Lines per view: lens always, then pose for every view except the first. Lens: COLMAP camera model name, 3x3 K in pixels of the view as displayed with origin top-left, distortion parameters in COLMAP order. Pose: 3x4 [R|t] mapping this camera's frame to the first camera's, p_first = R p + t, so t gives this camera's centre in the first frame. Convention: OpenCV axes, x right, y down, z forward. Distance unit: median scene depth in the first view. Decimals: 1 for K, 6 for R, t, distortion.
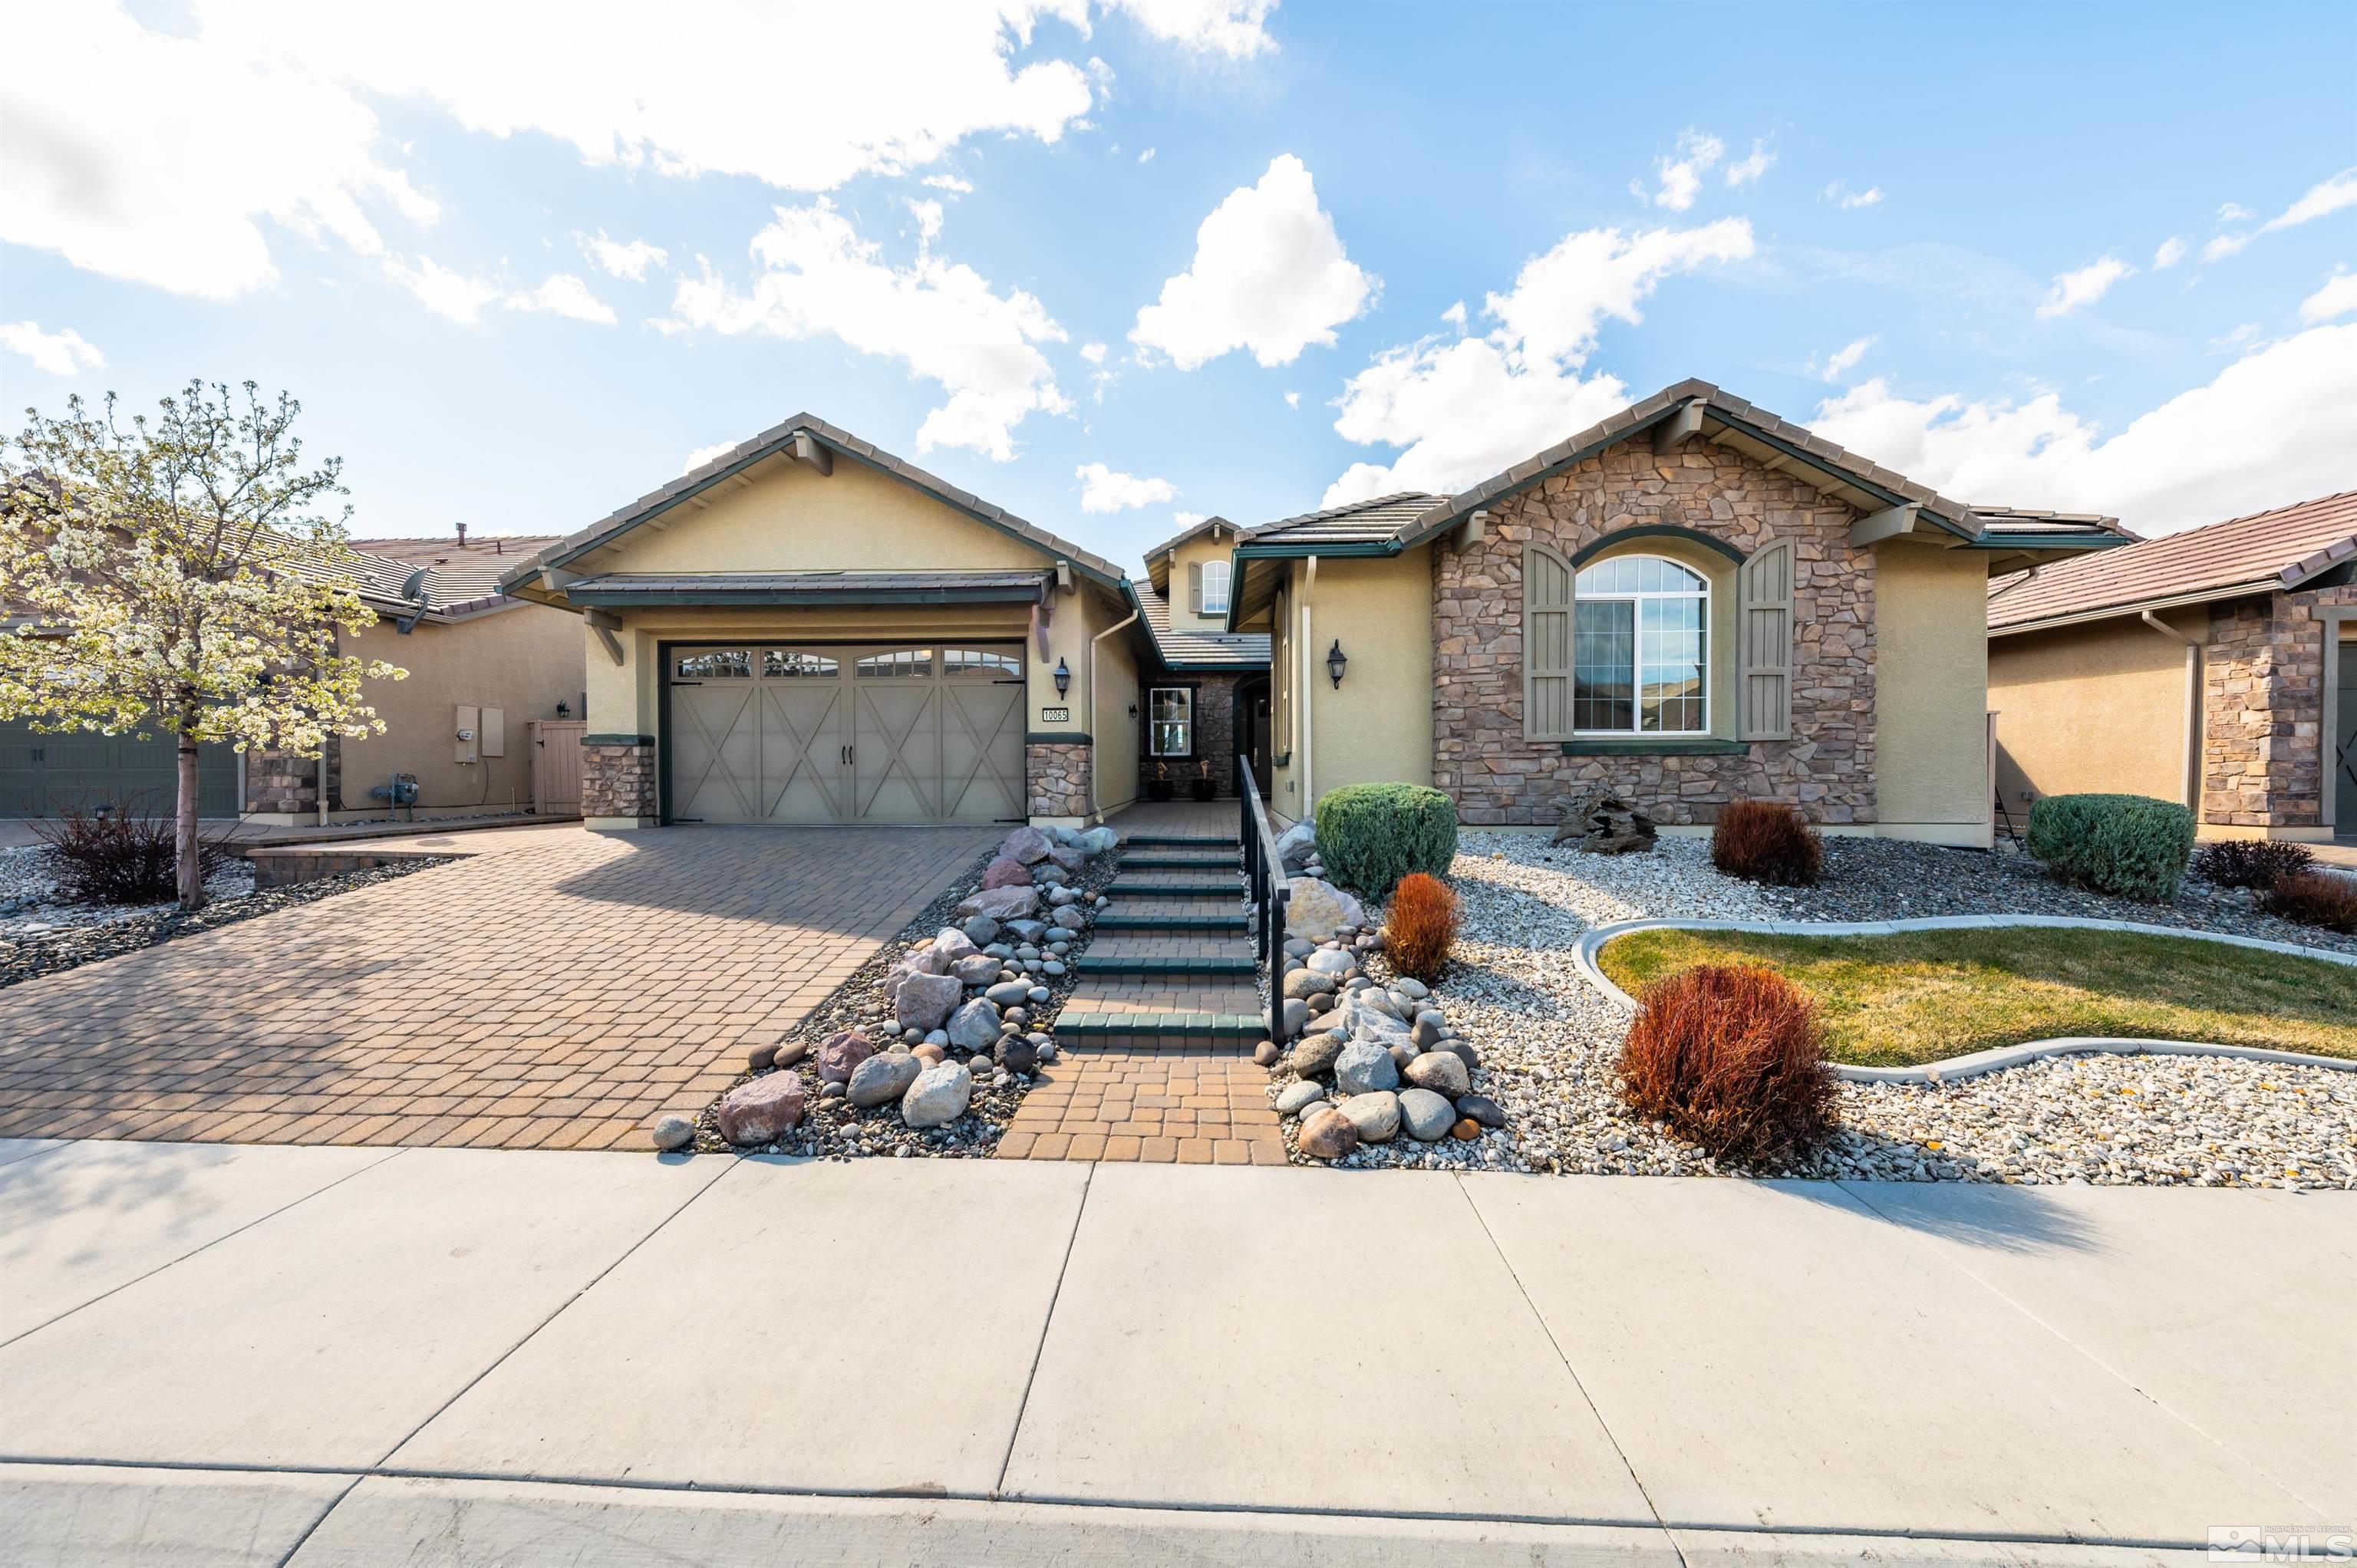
lens RADIAL K [[819.8, 0, 1176.8], [0, 819.8, 787.3], [0, 0, 1]] dist [0.002658, -0.000562]
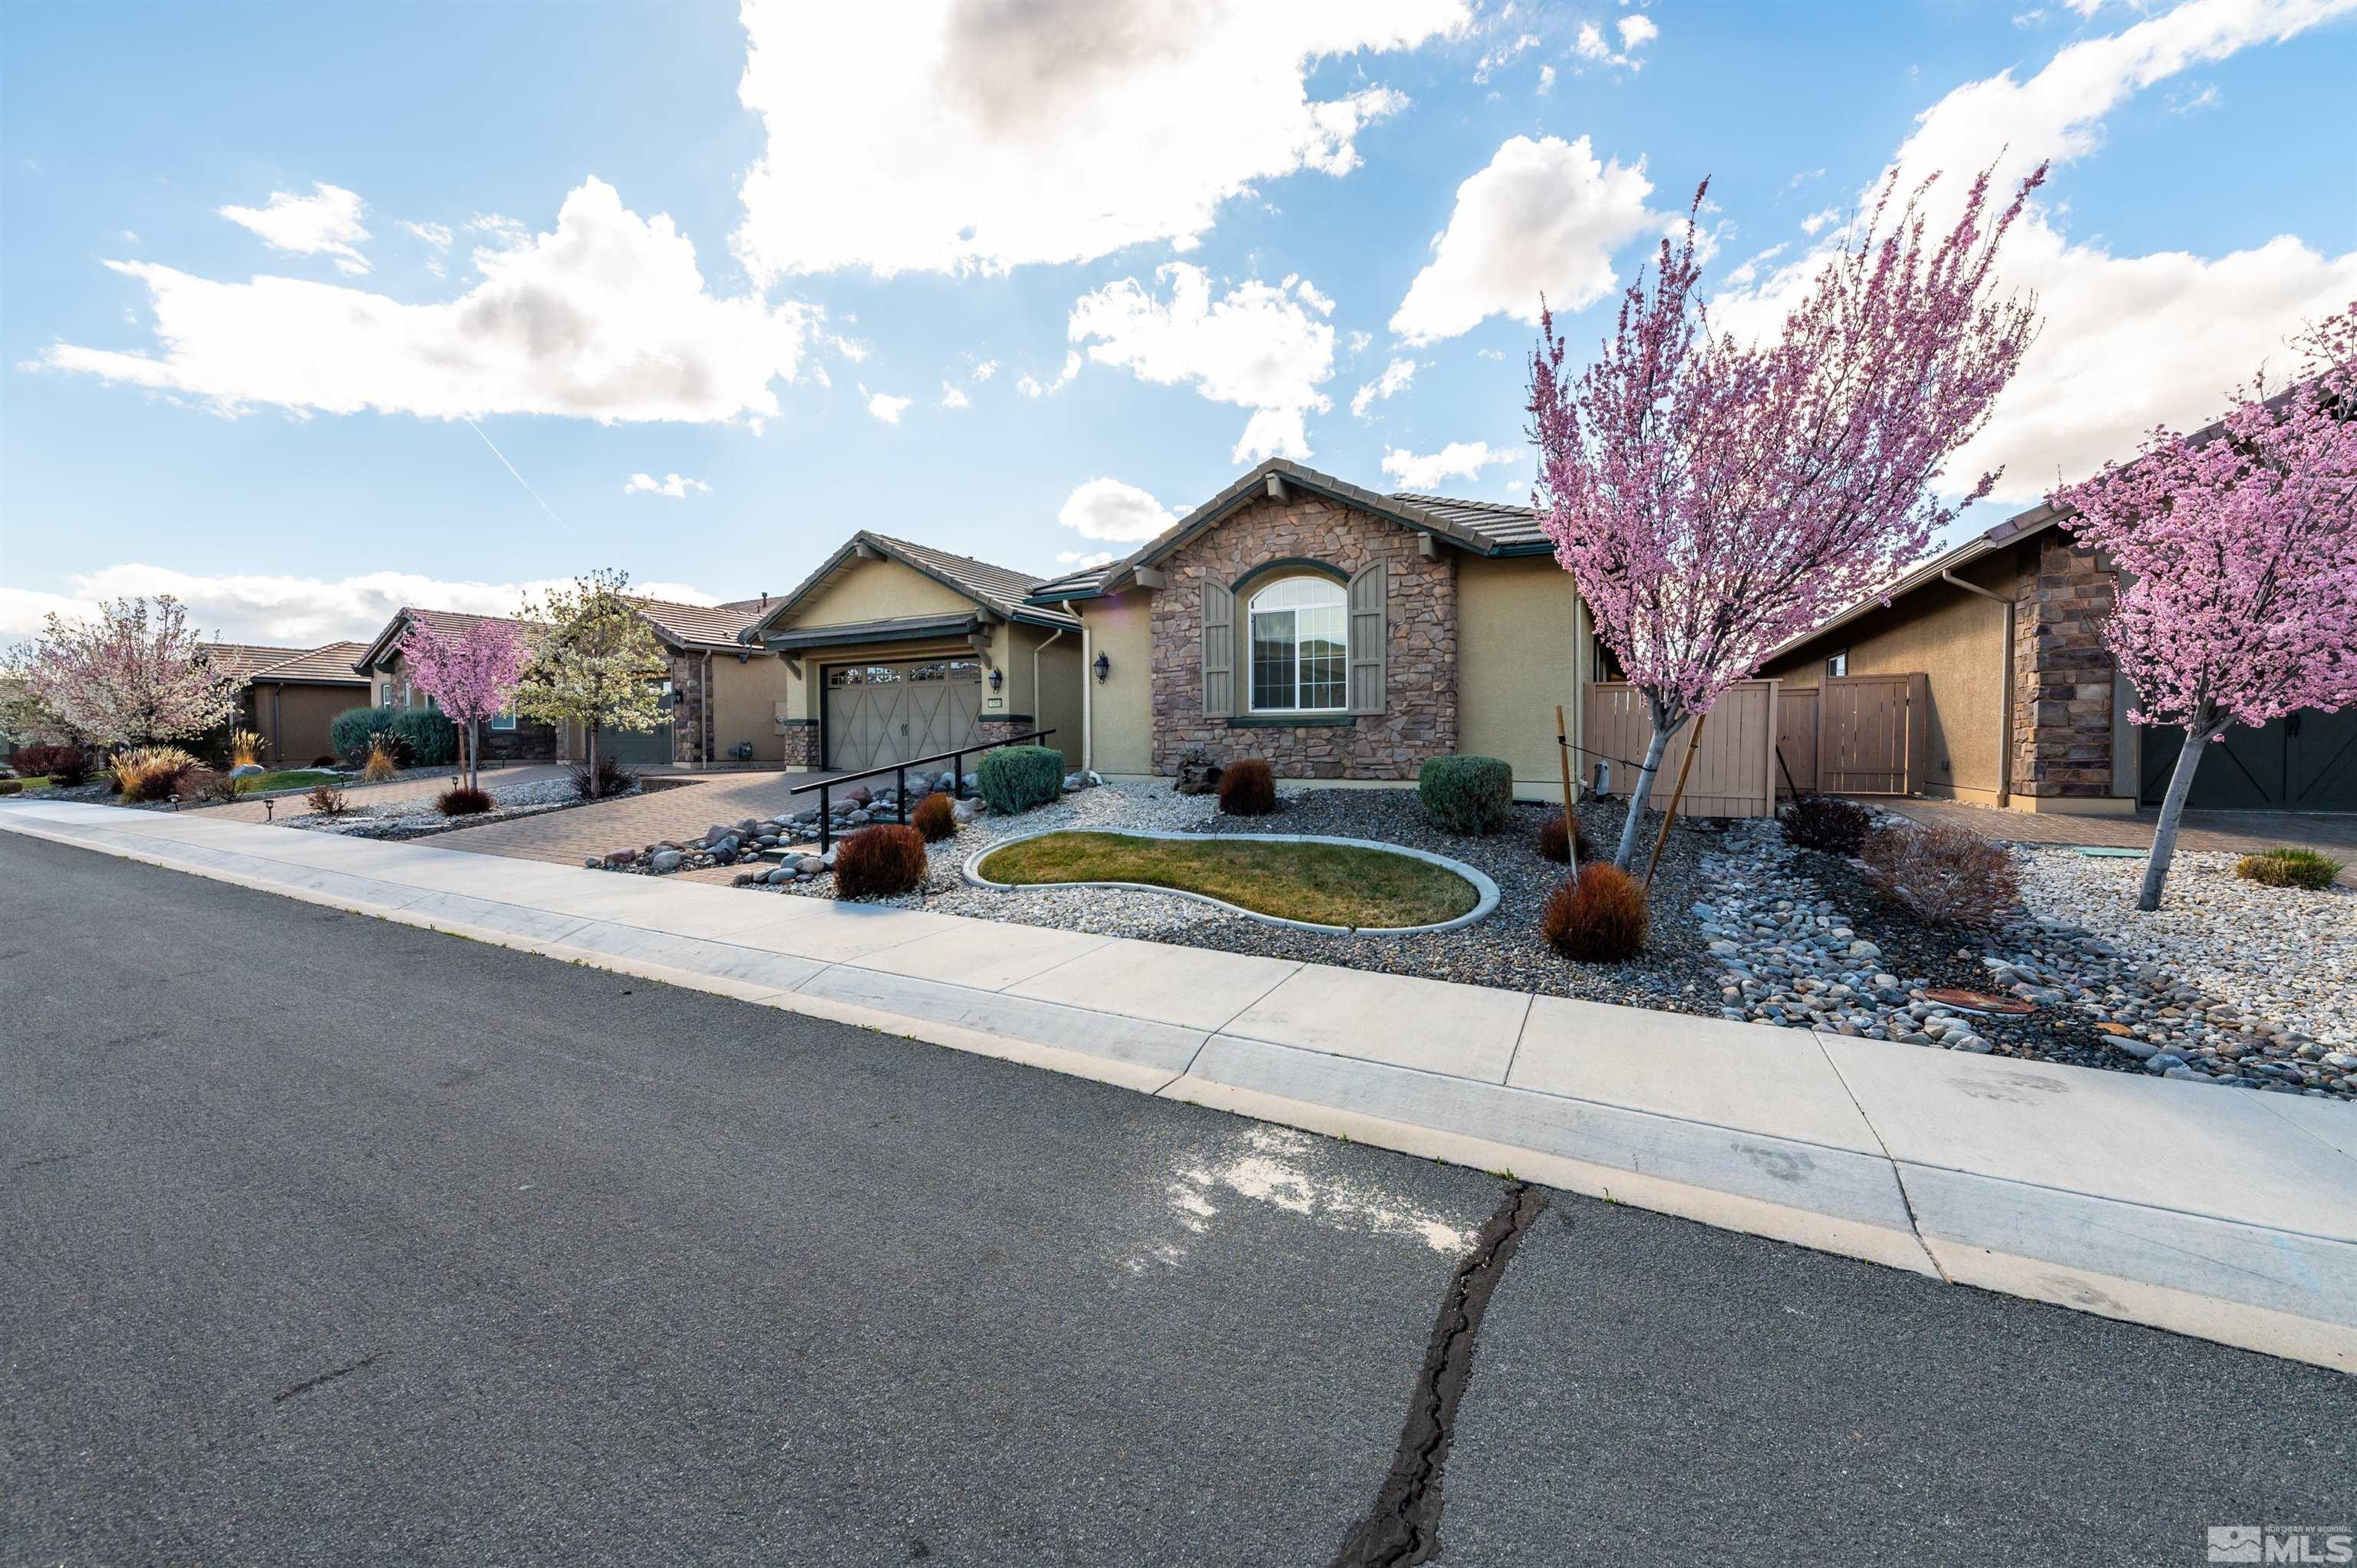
lens RADIAL K [[819.8, 0, 1198.1], [0, 819.8, 748.3], [0, 0, 1]] dist [0.002658, -0.000562]
pose [[0.907444, 0.003199, -0.420160, 0.902135], [-0.007375, 0.999938, -0.008314, 0.007907], [0.420108, 0.010643, 0.907412, -0.259394]]
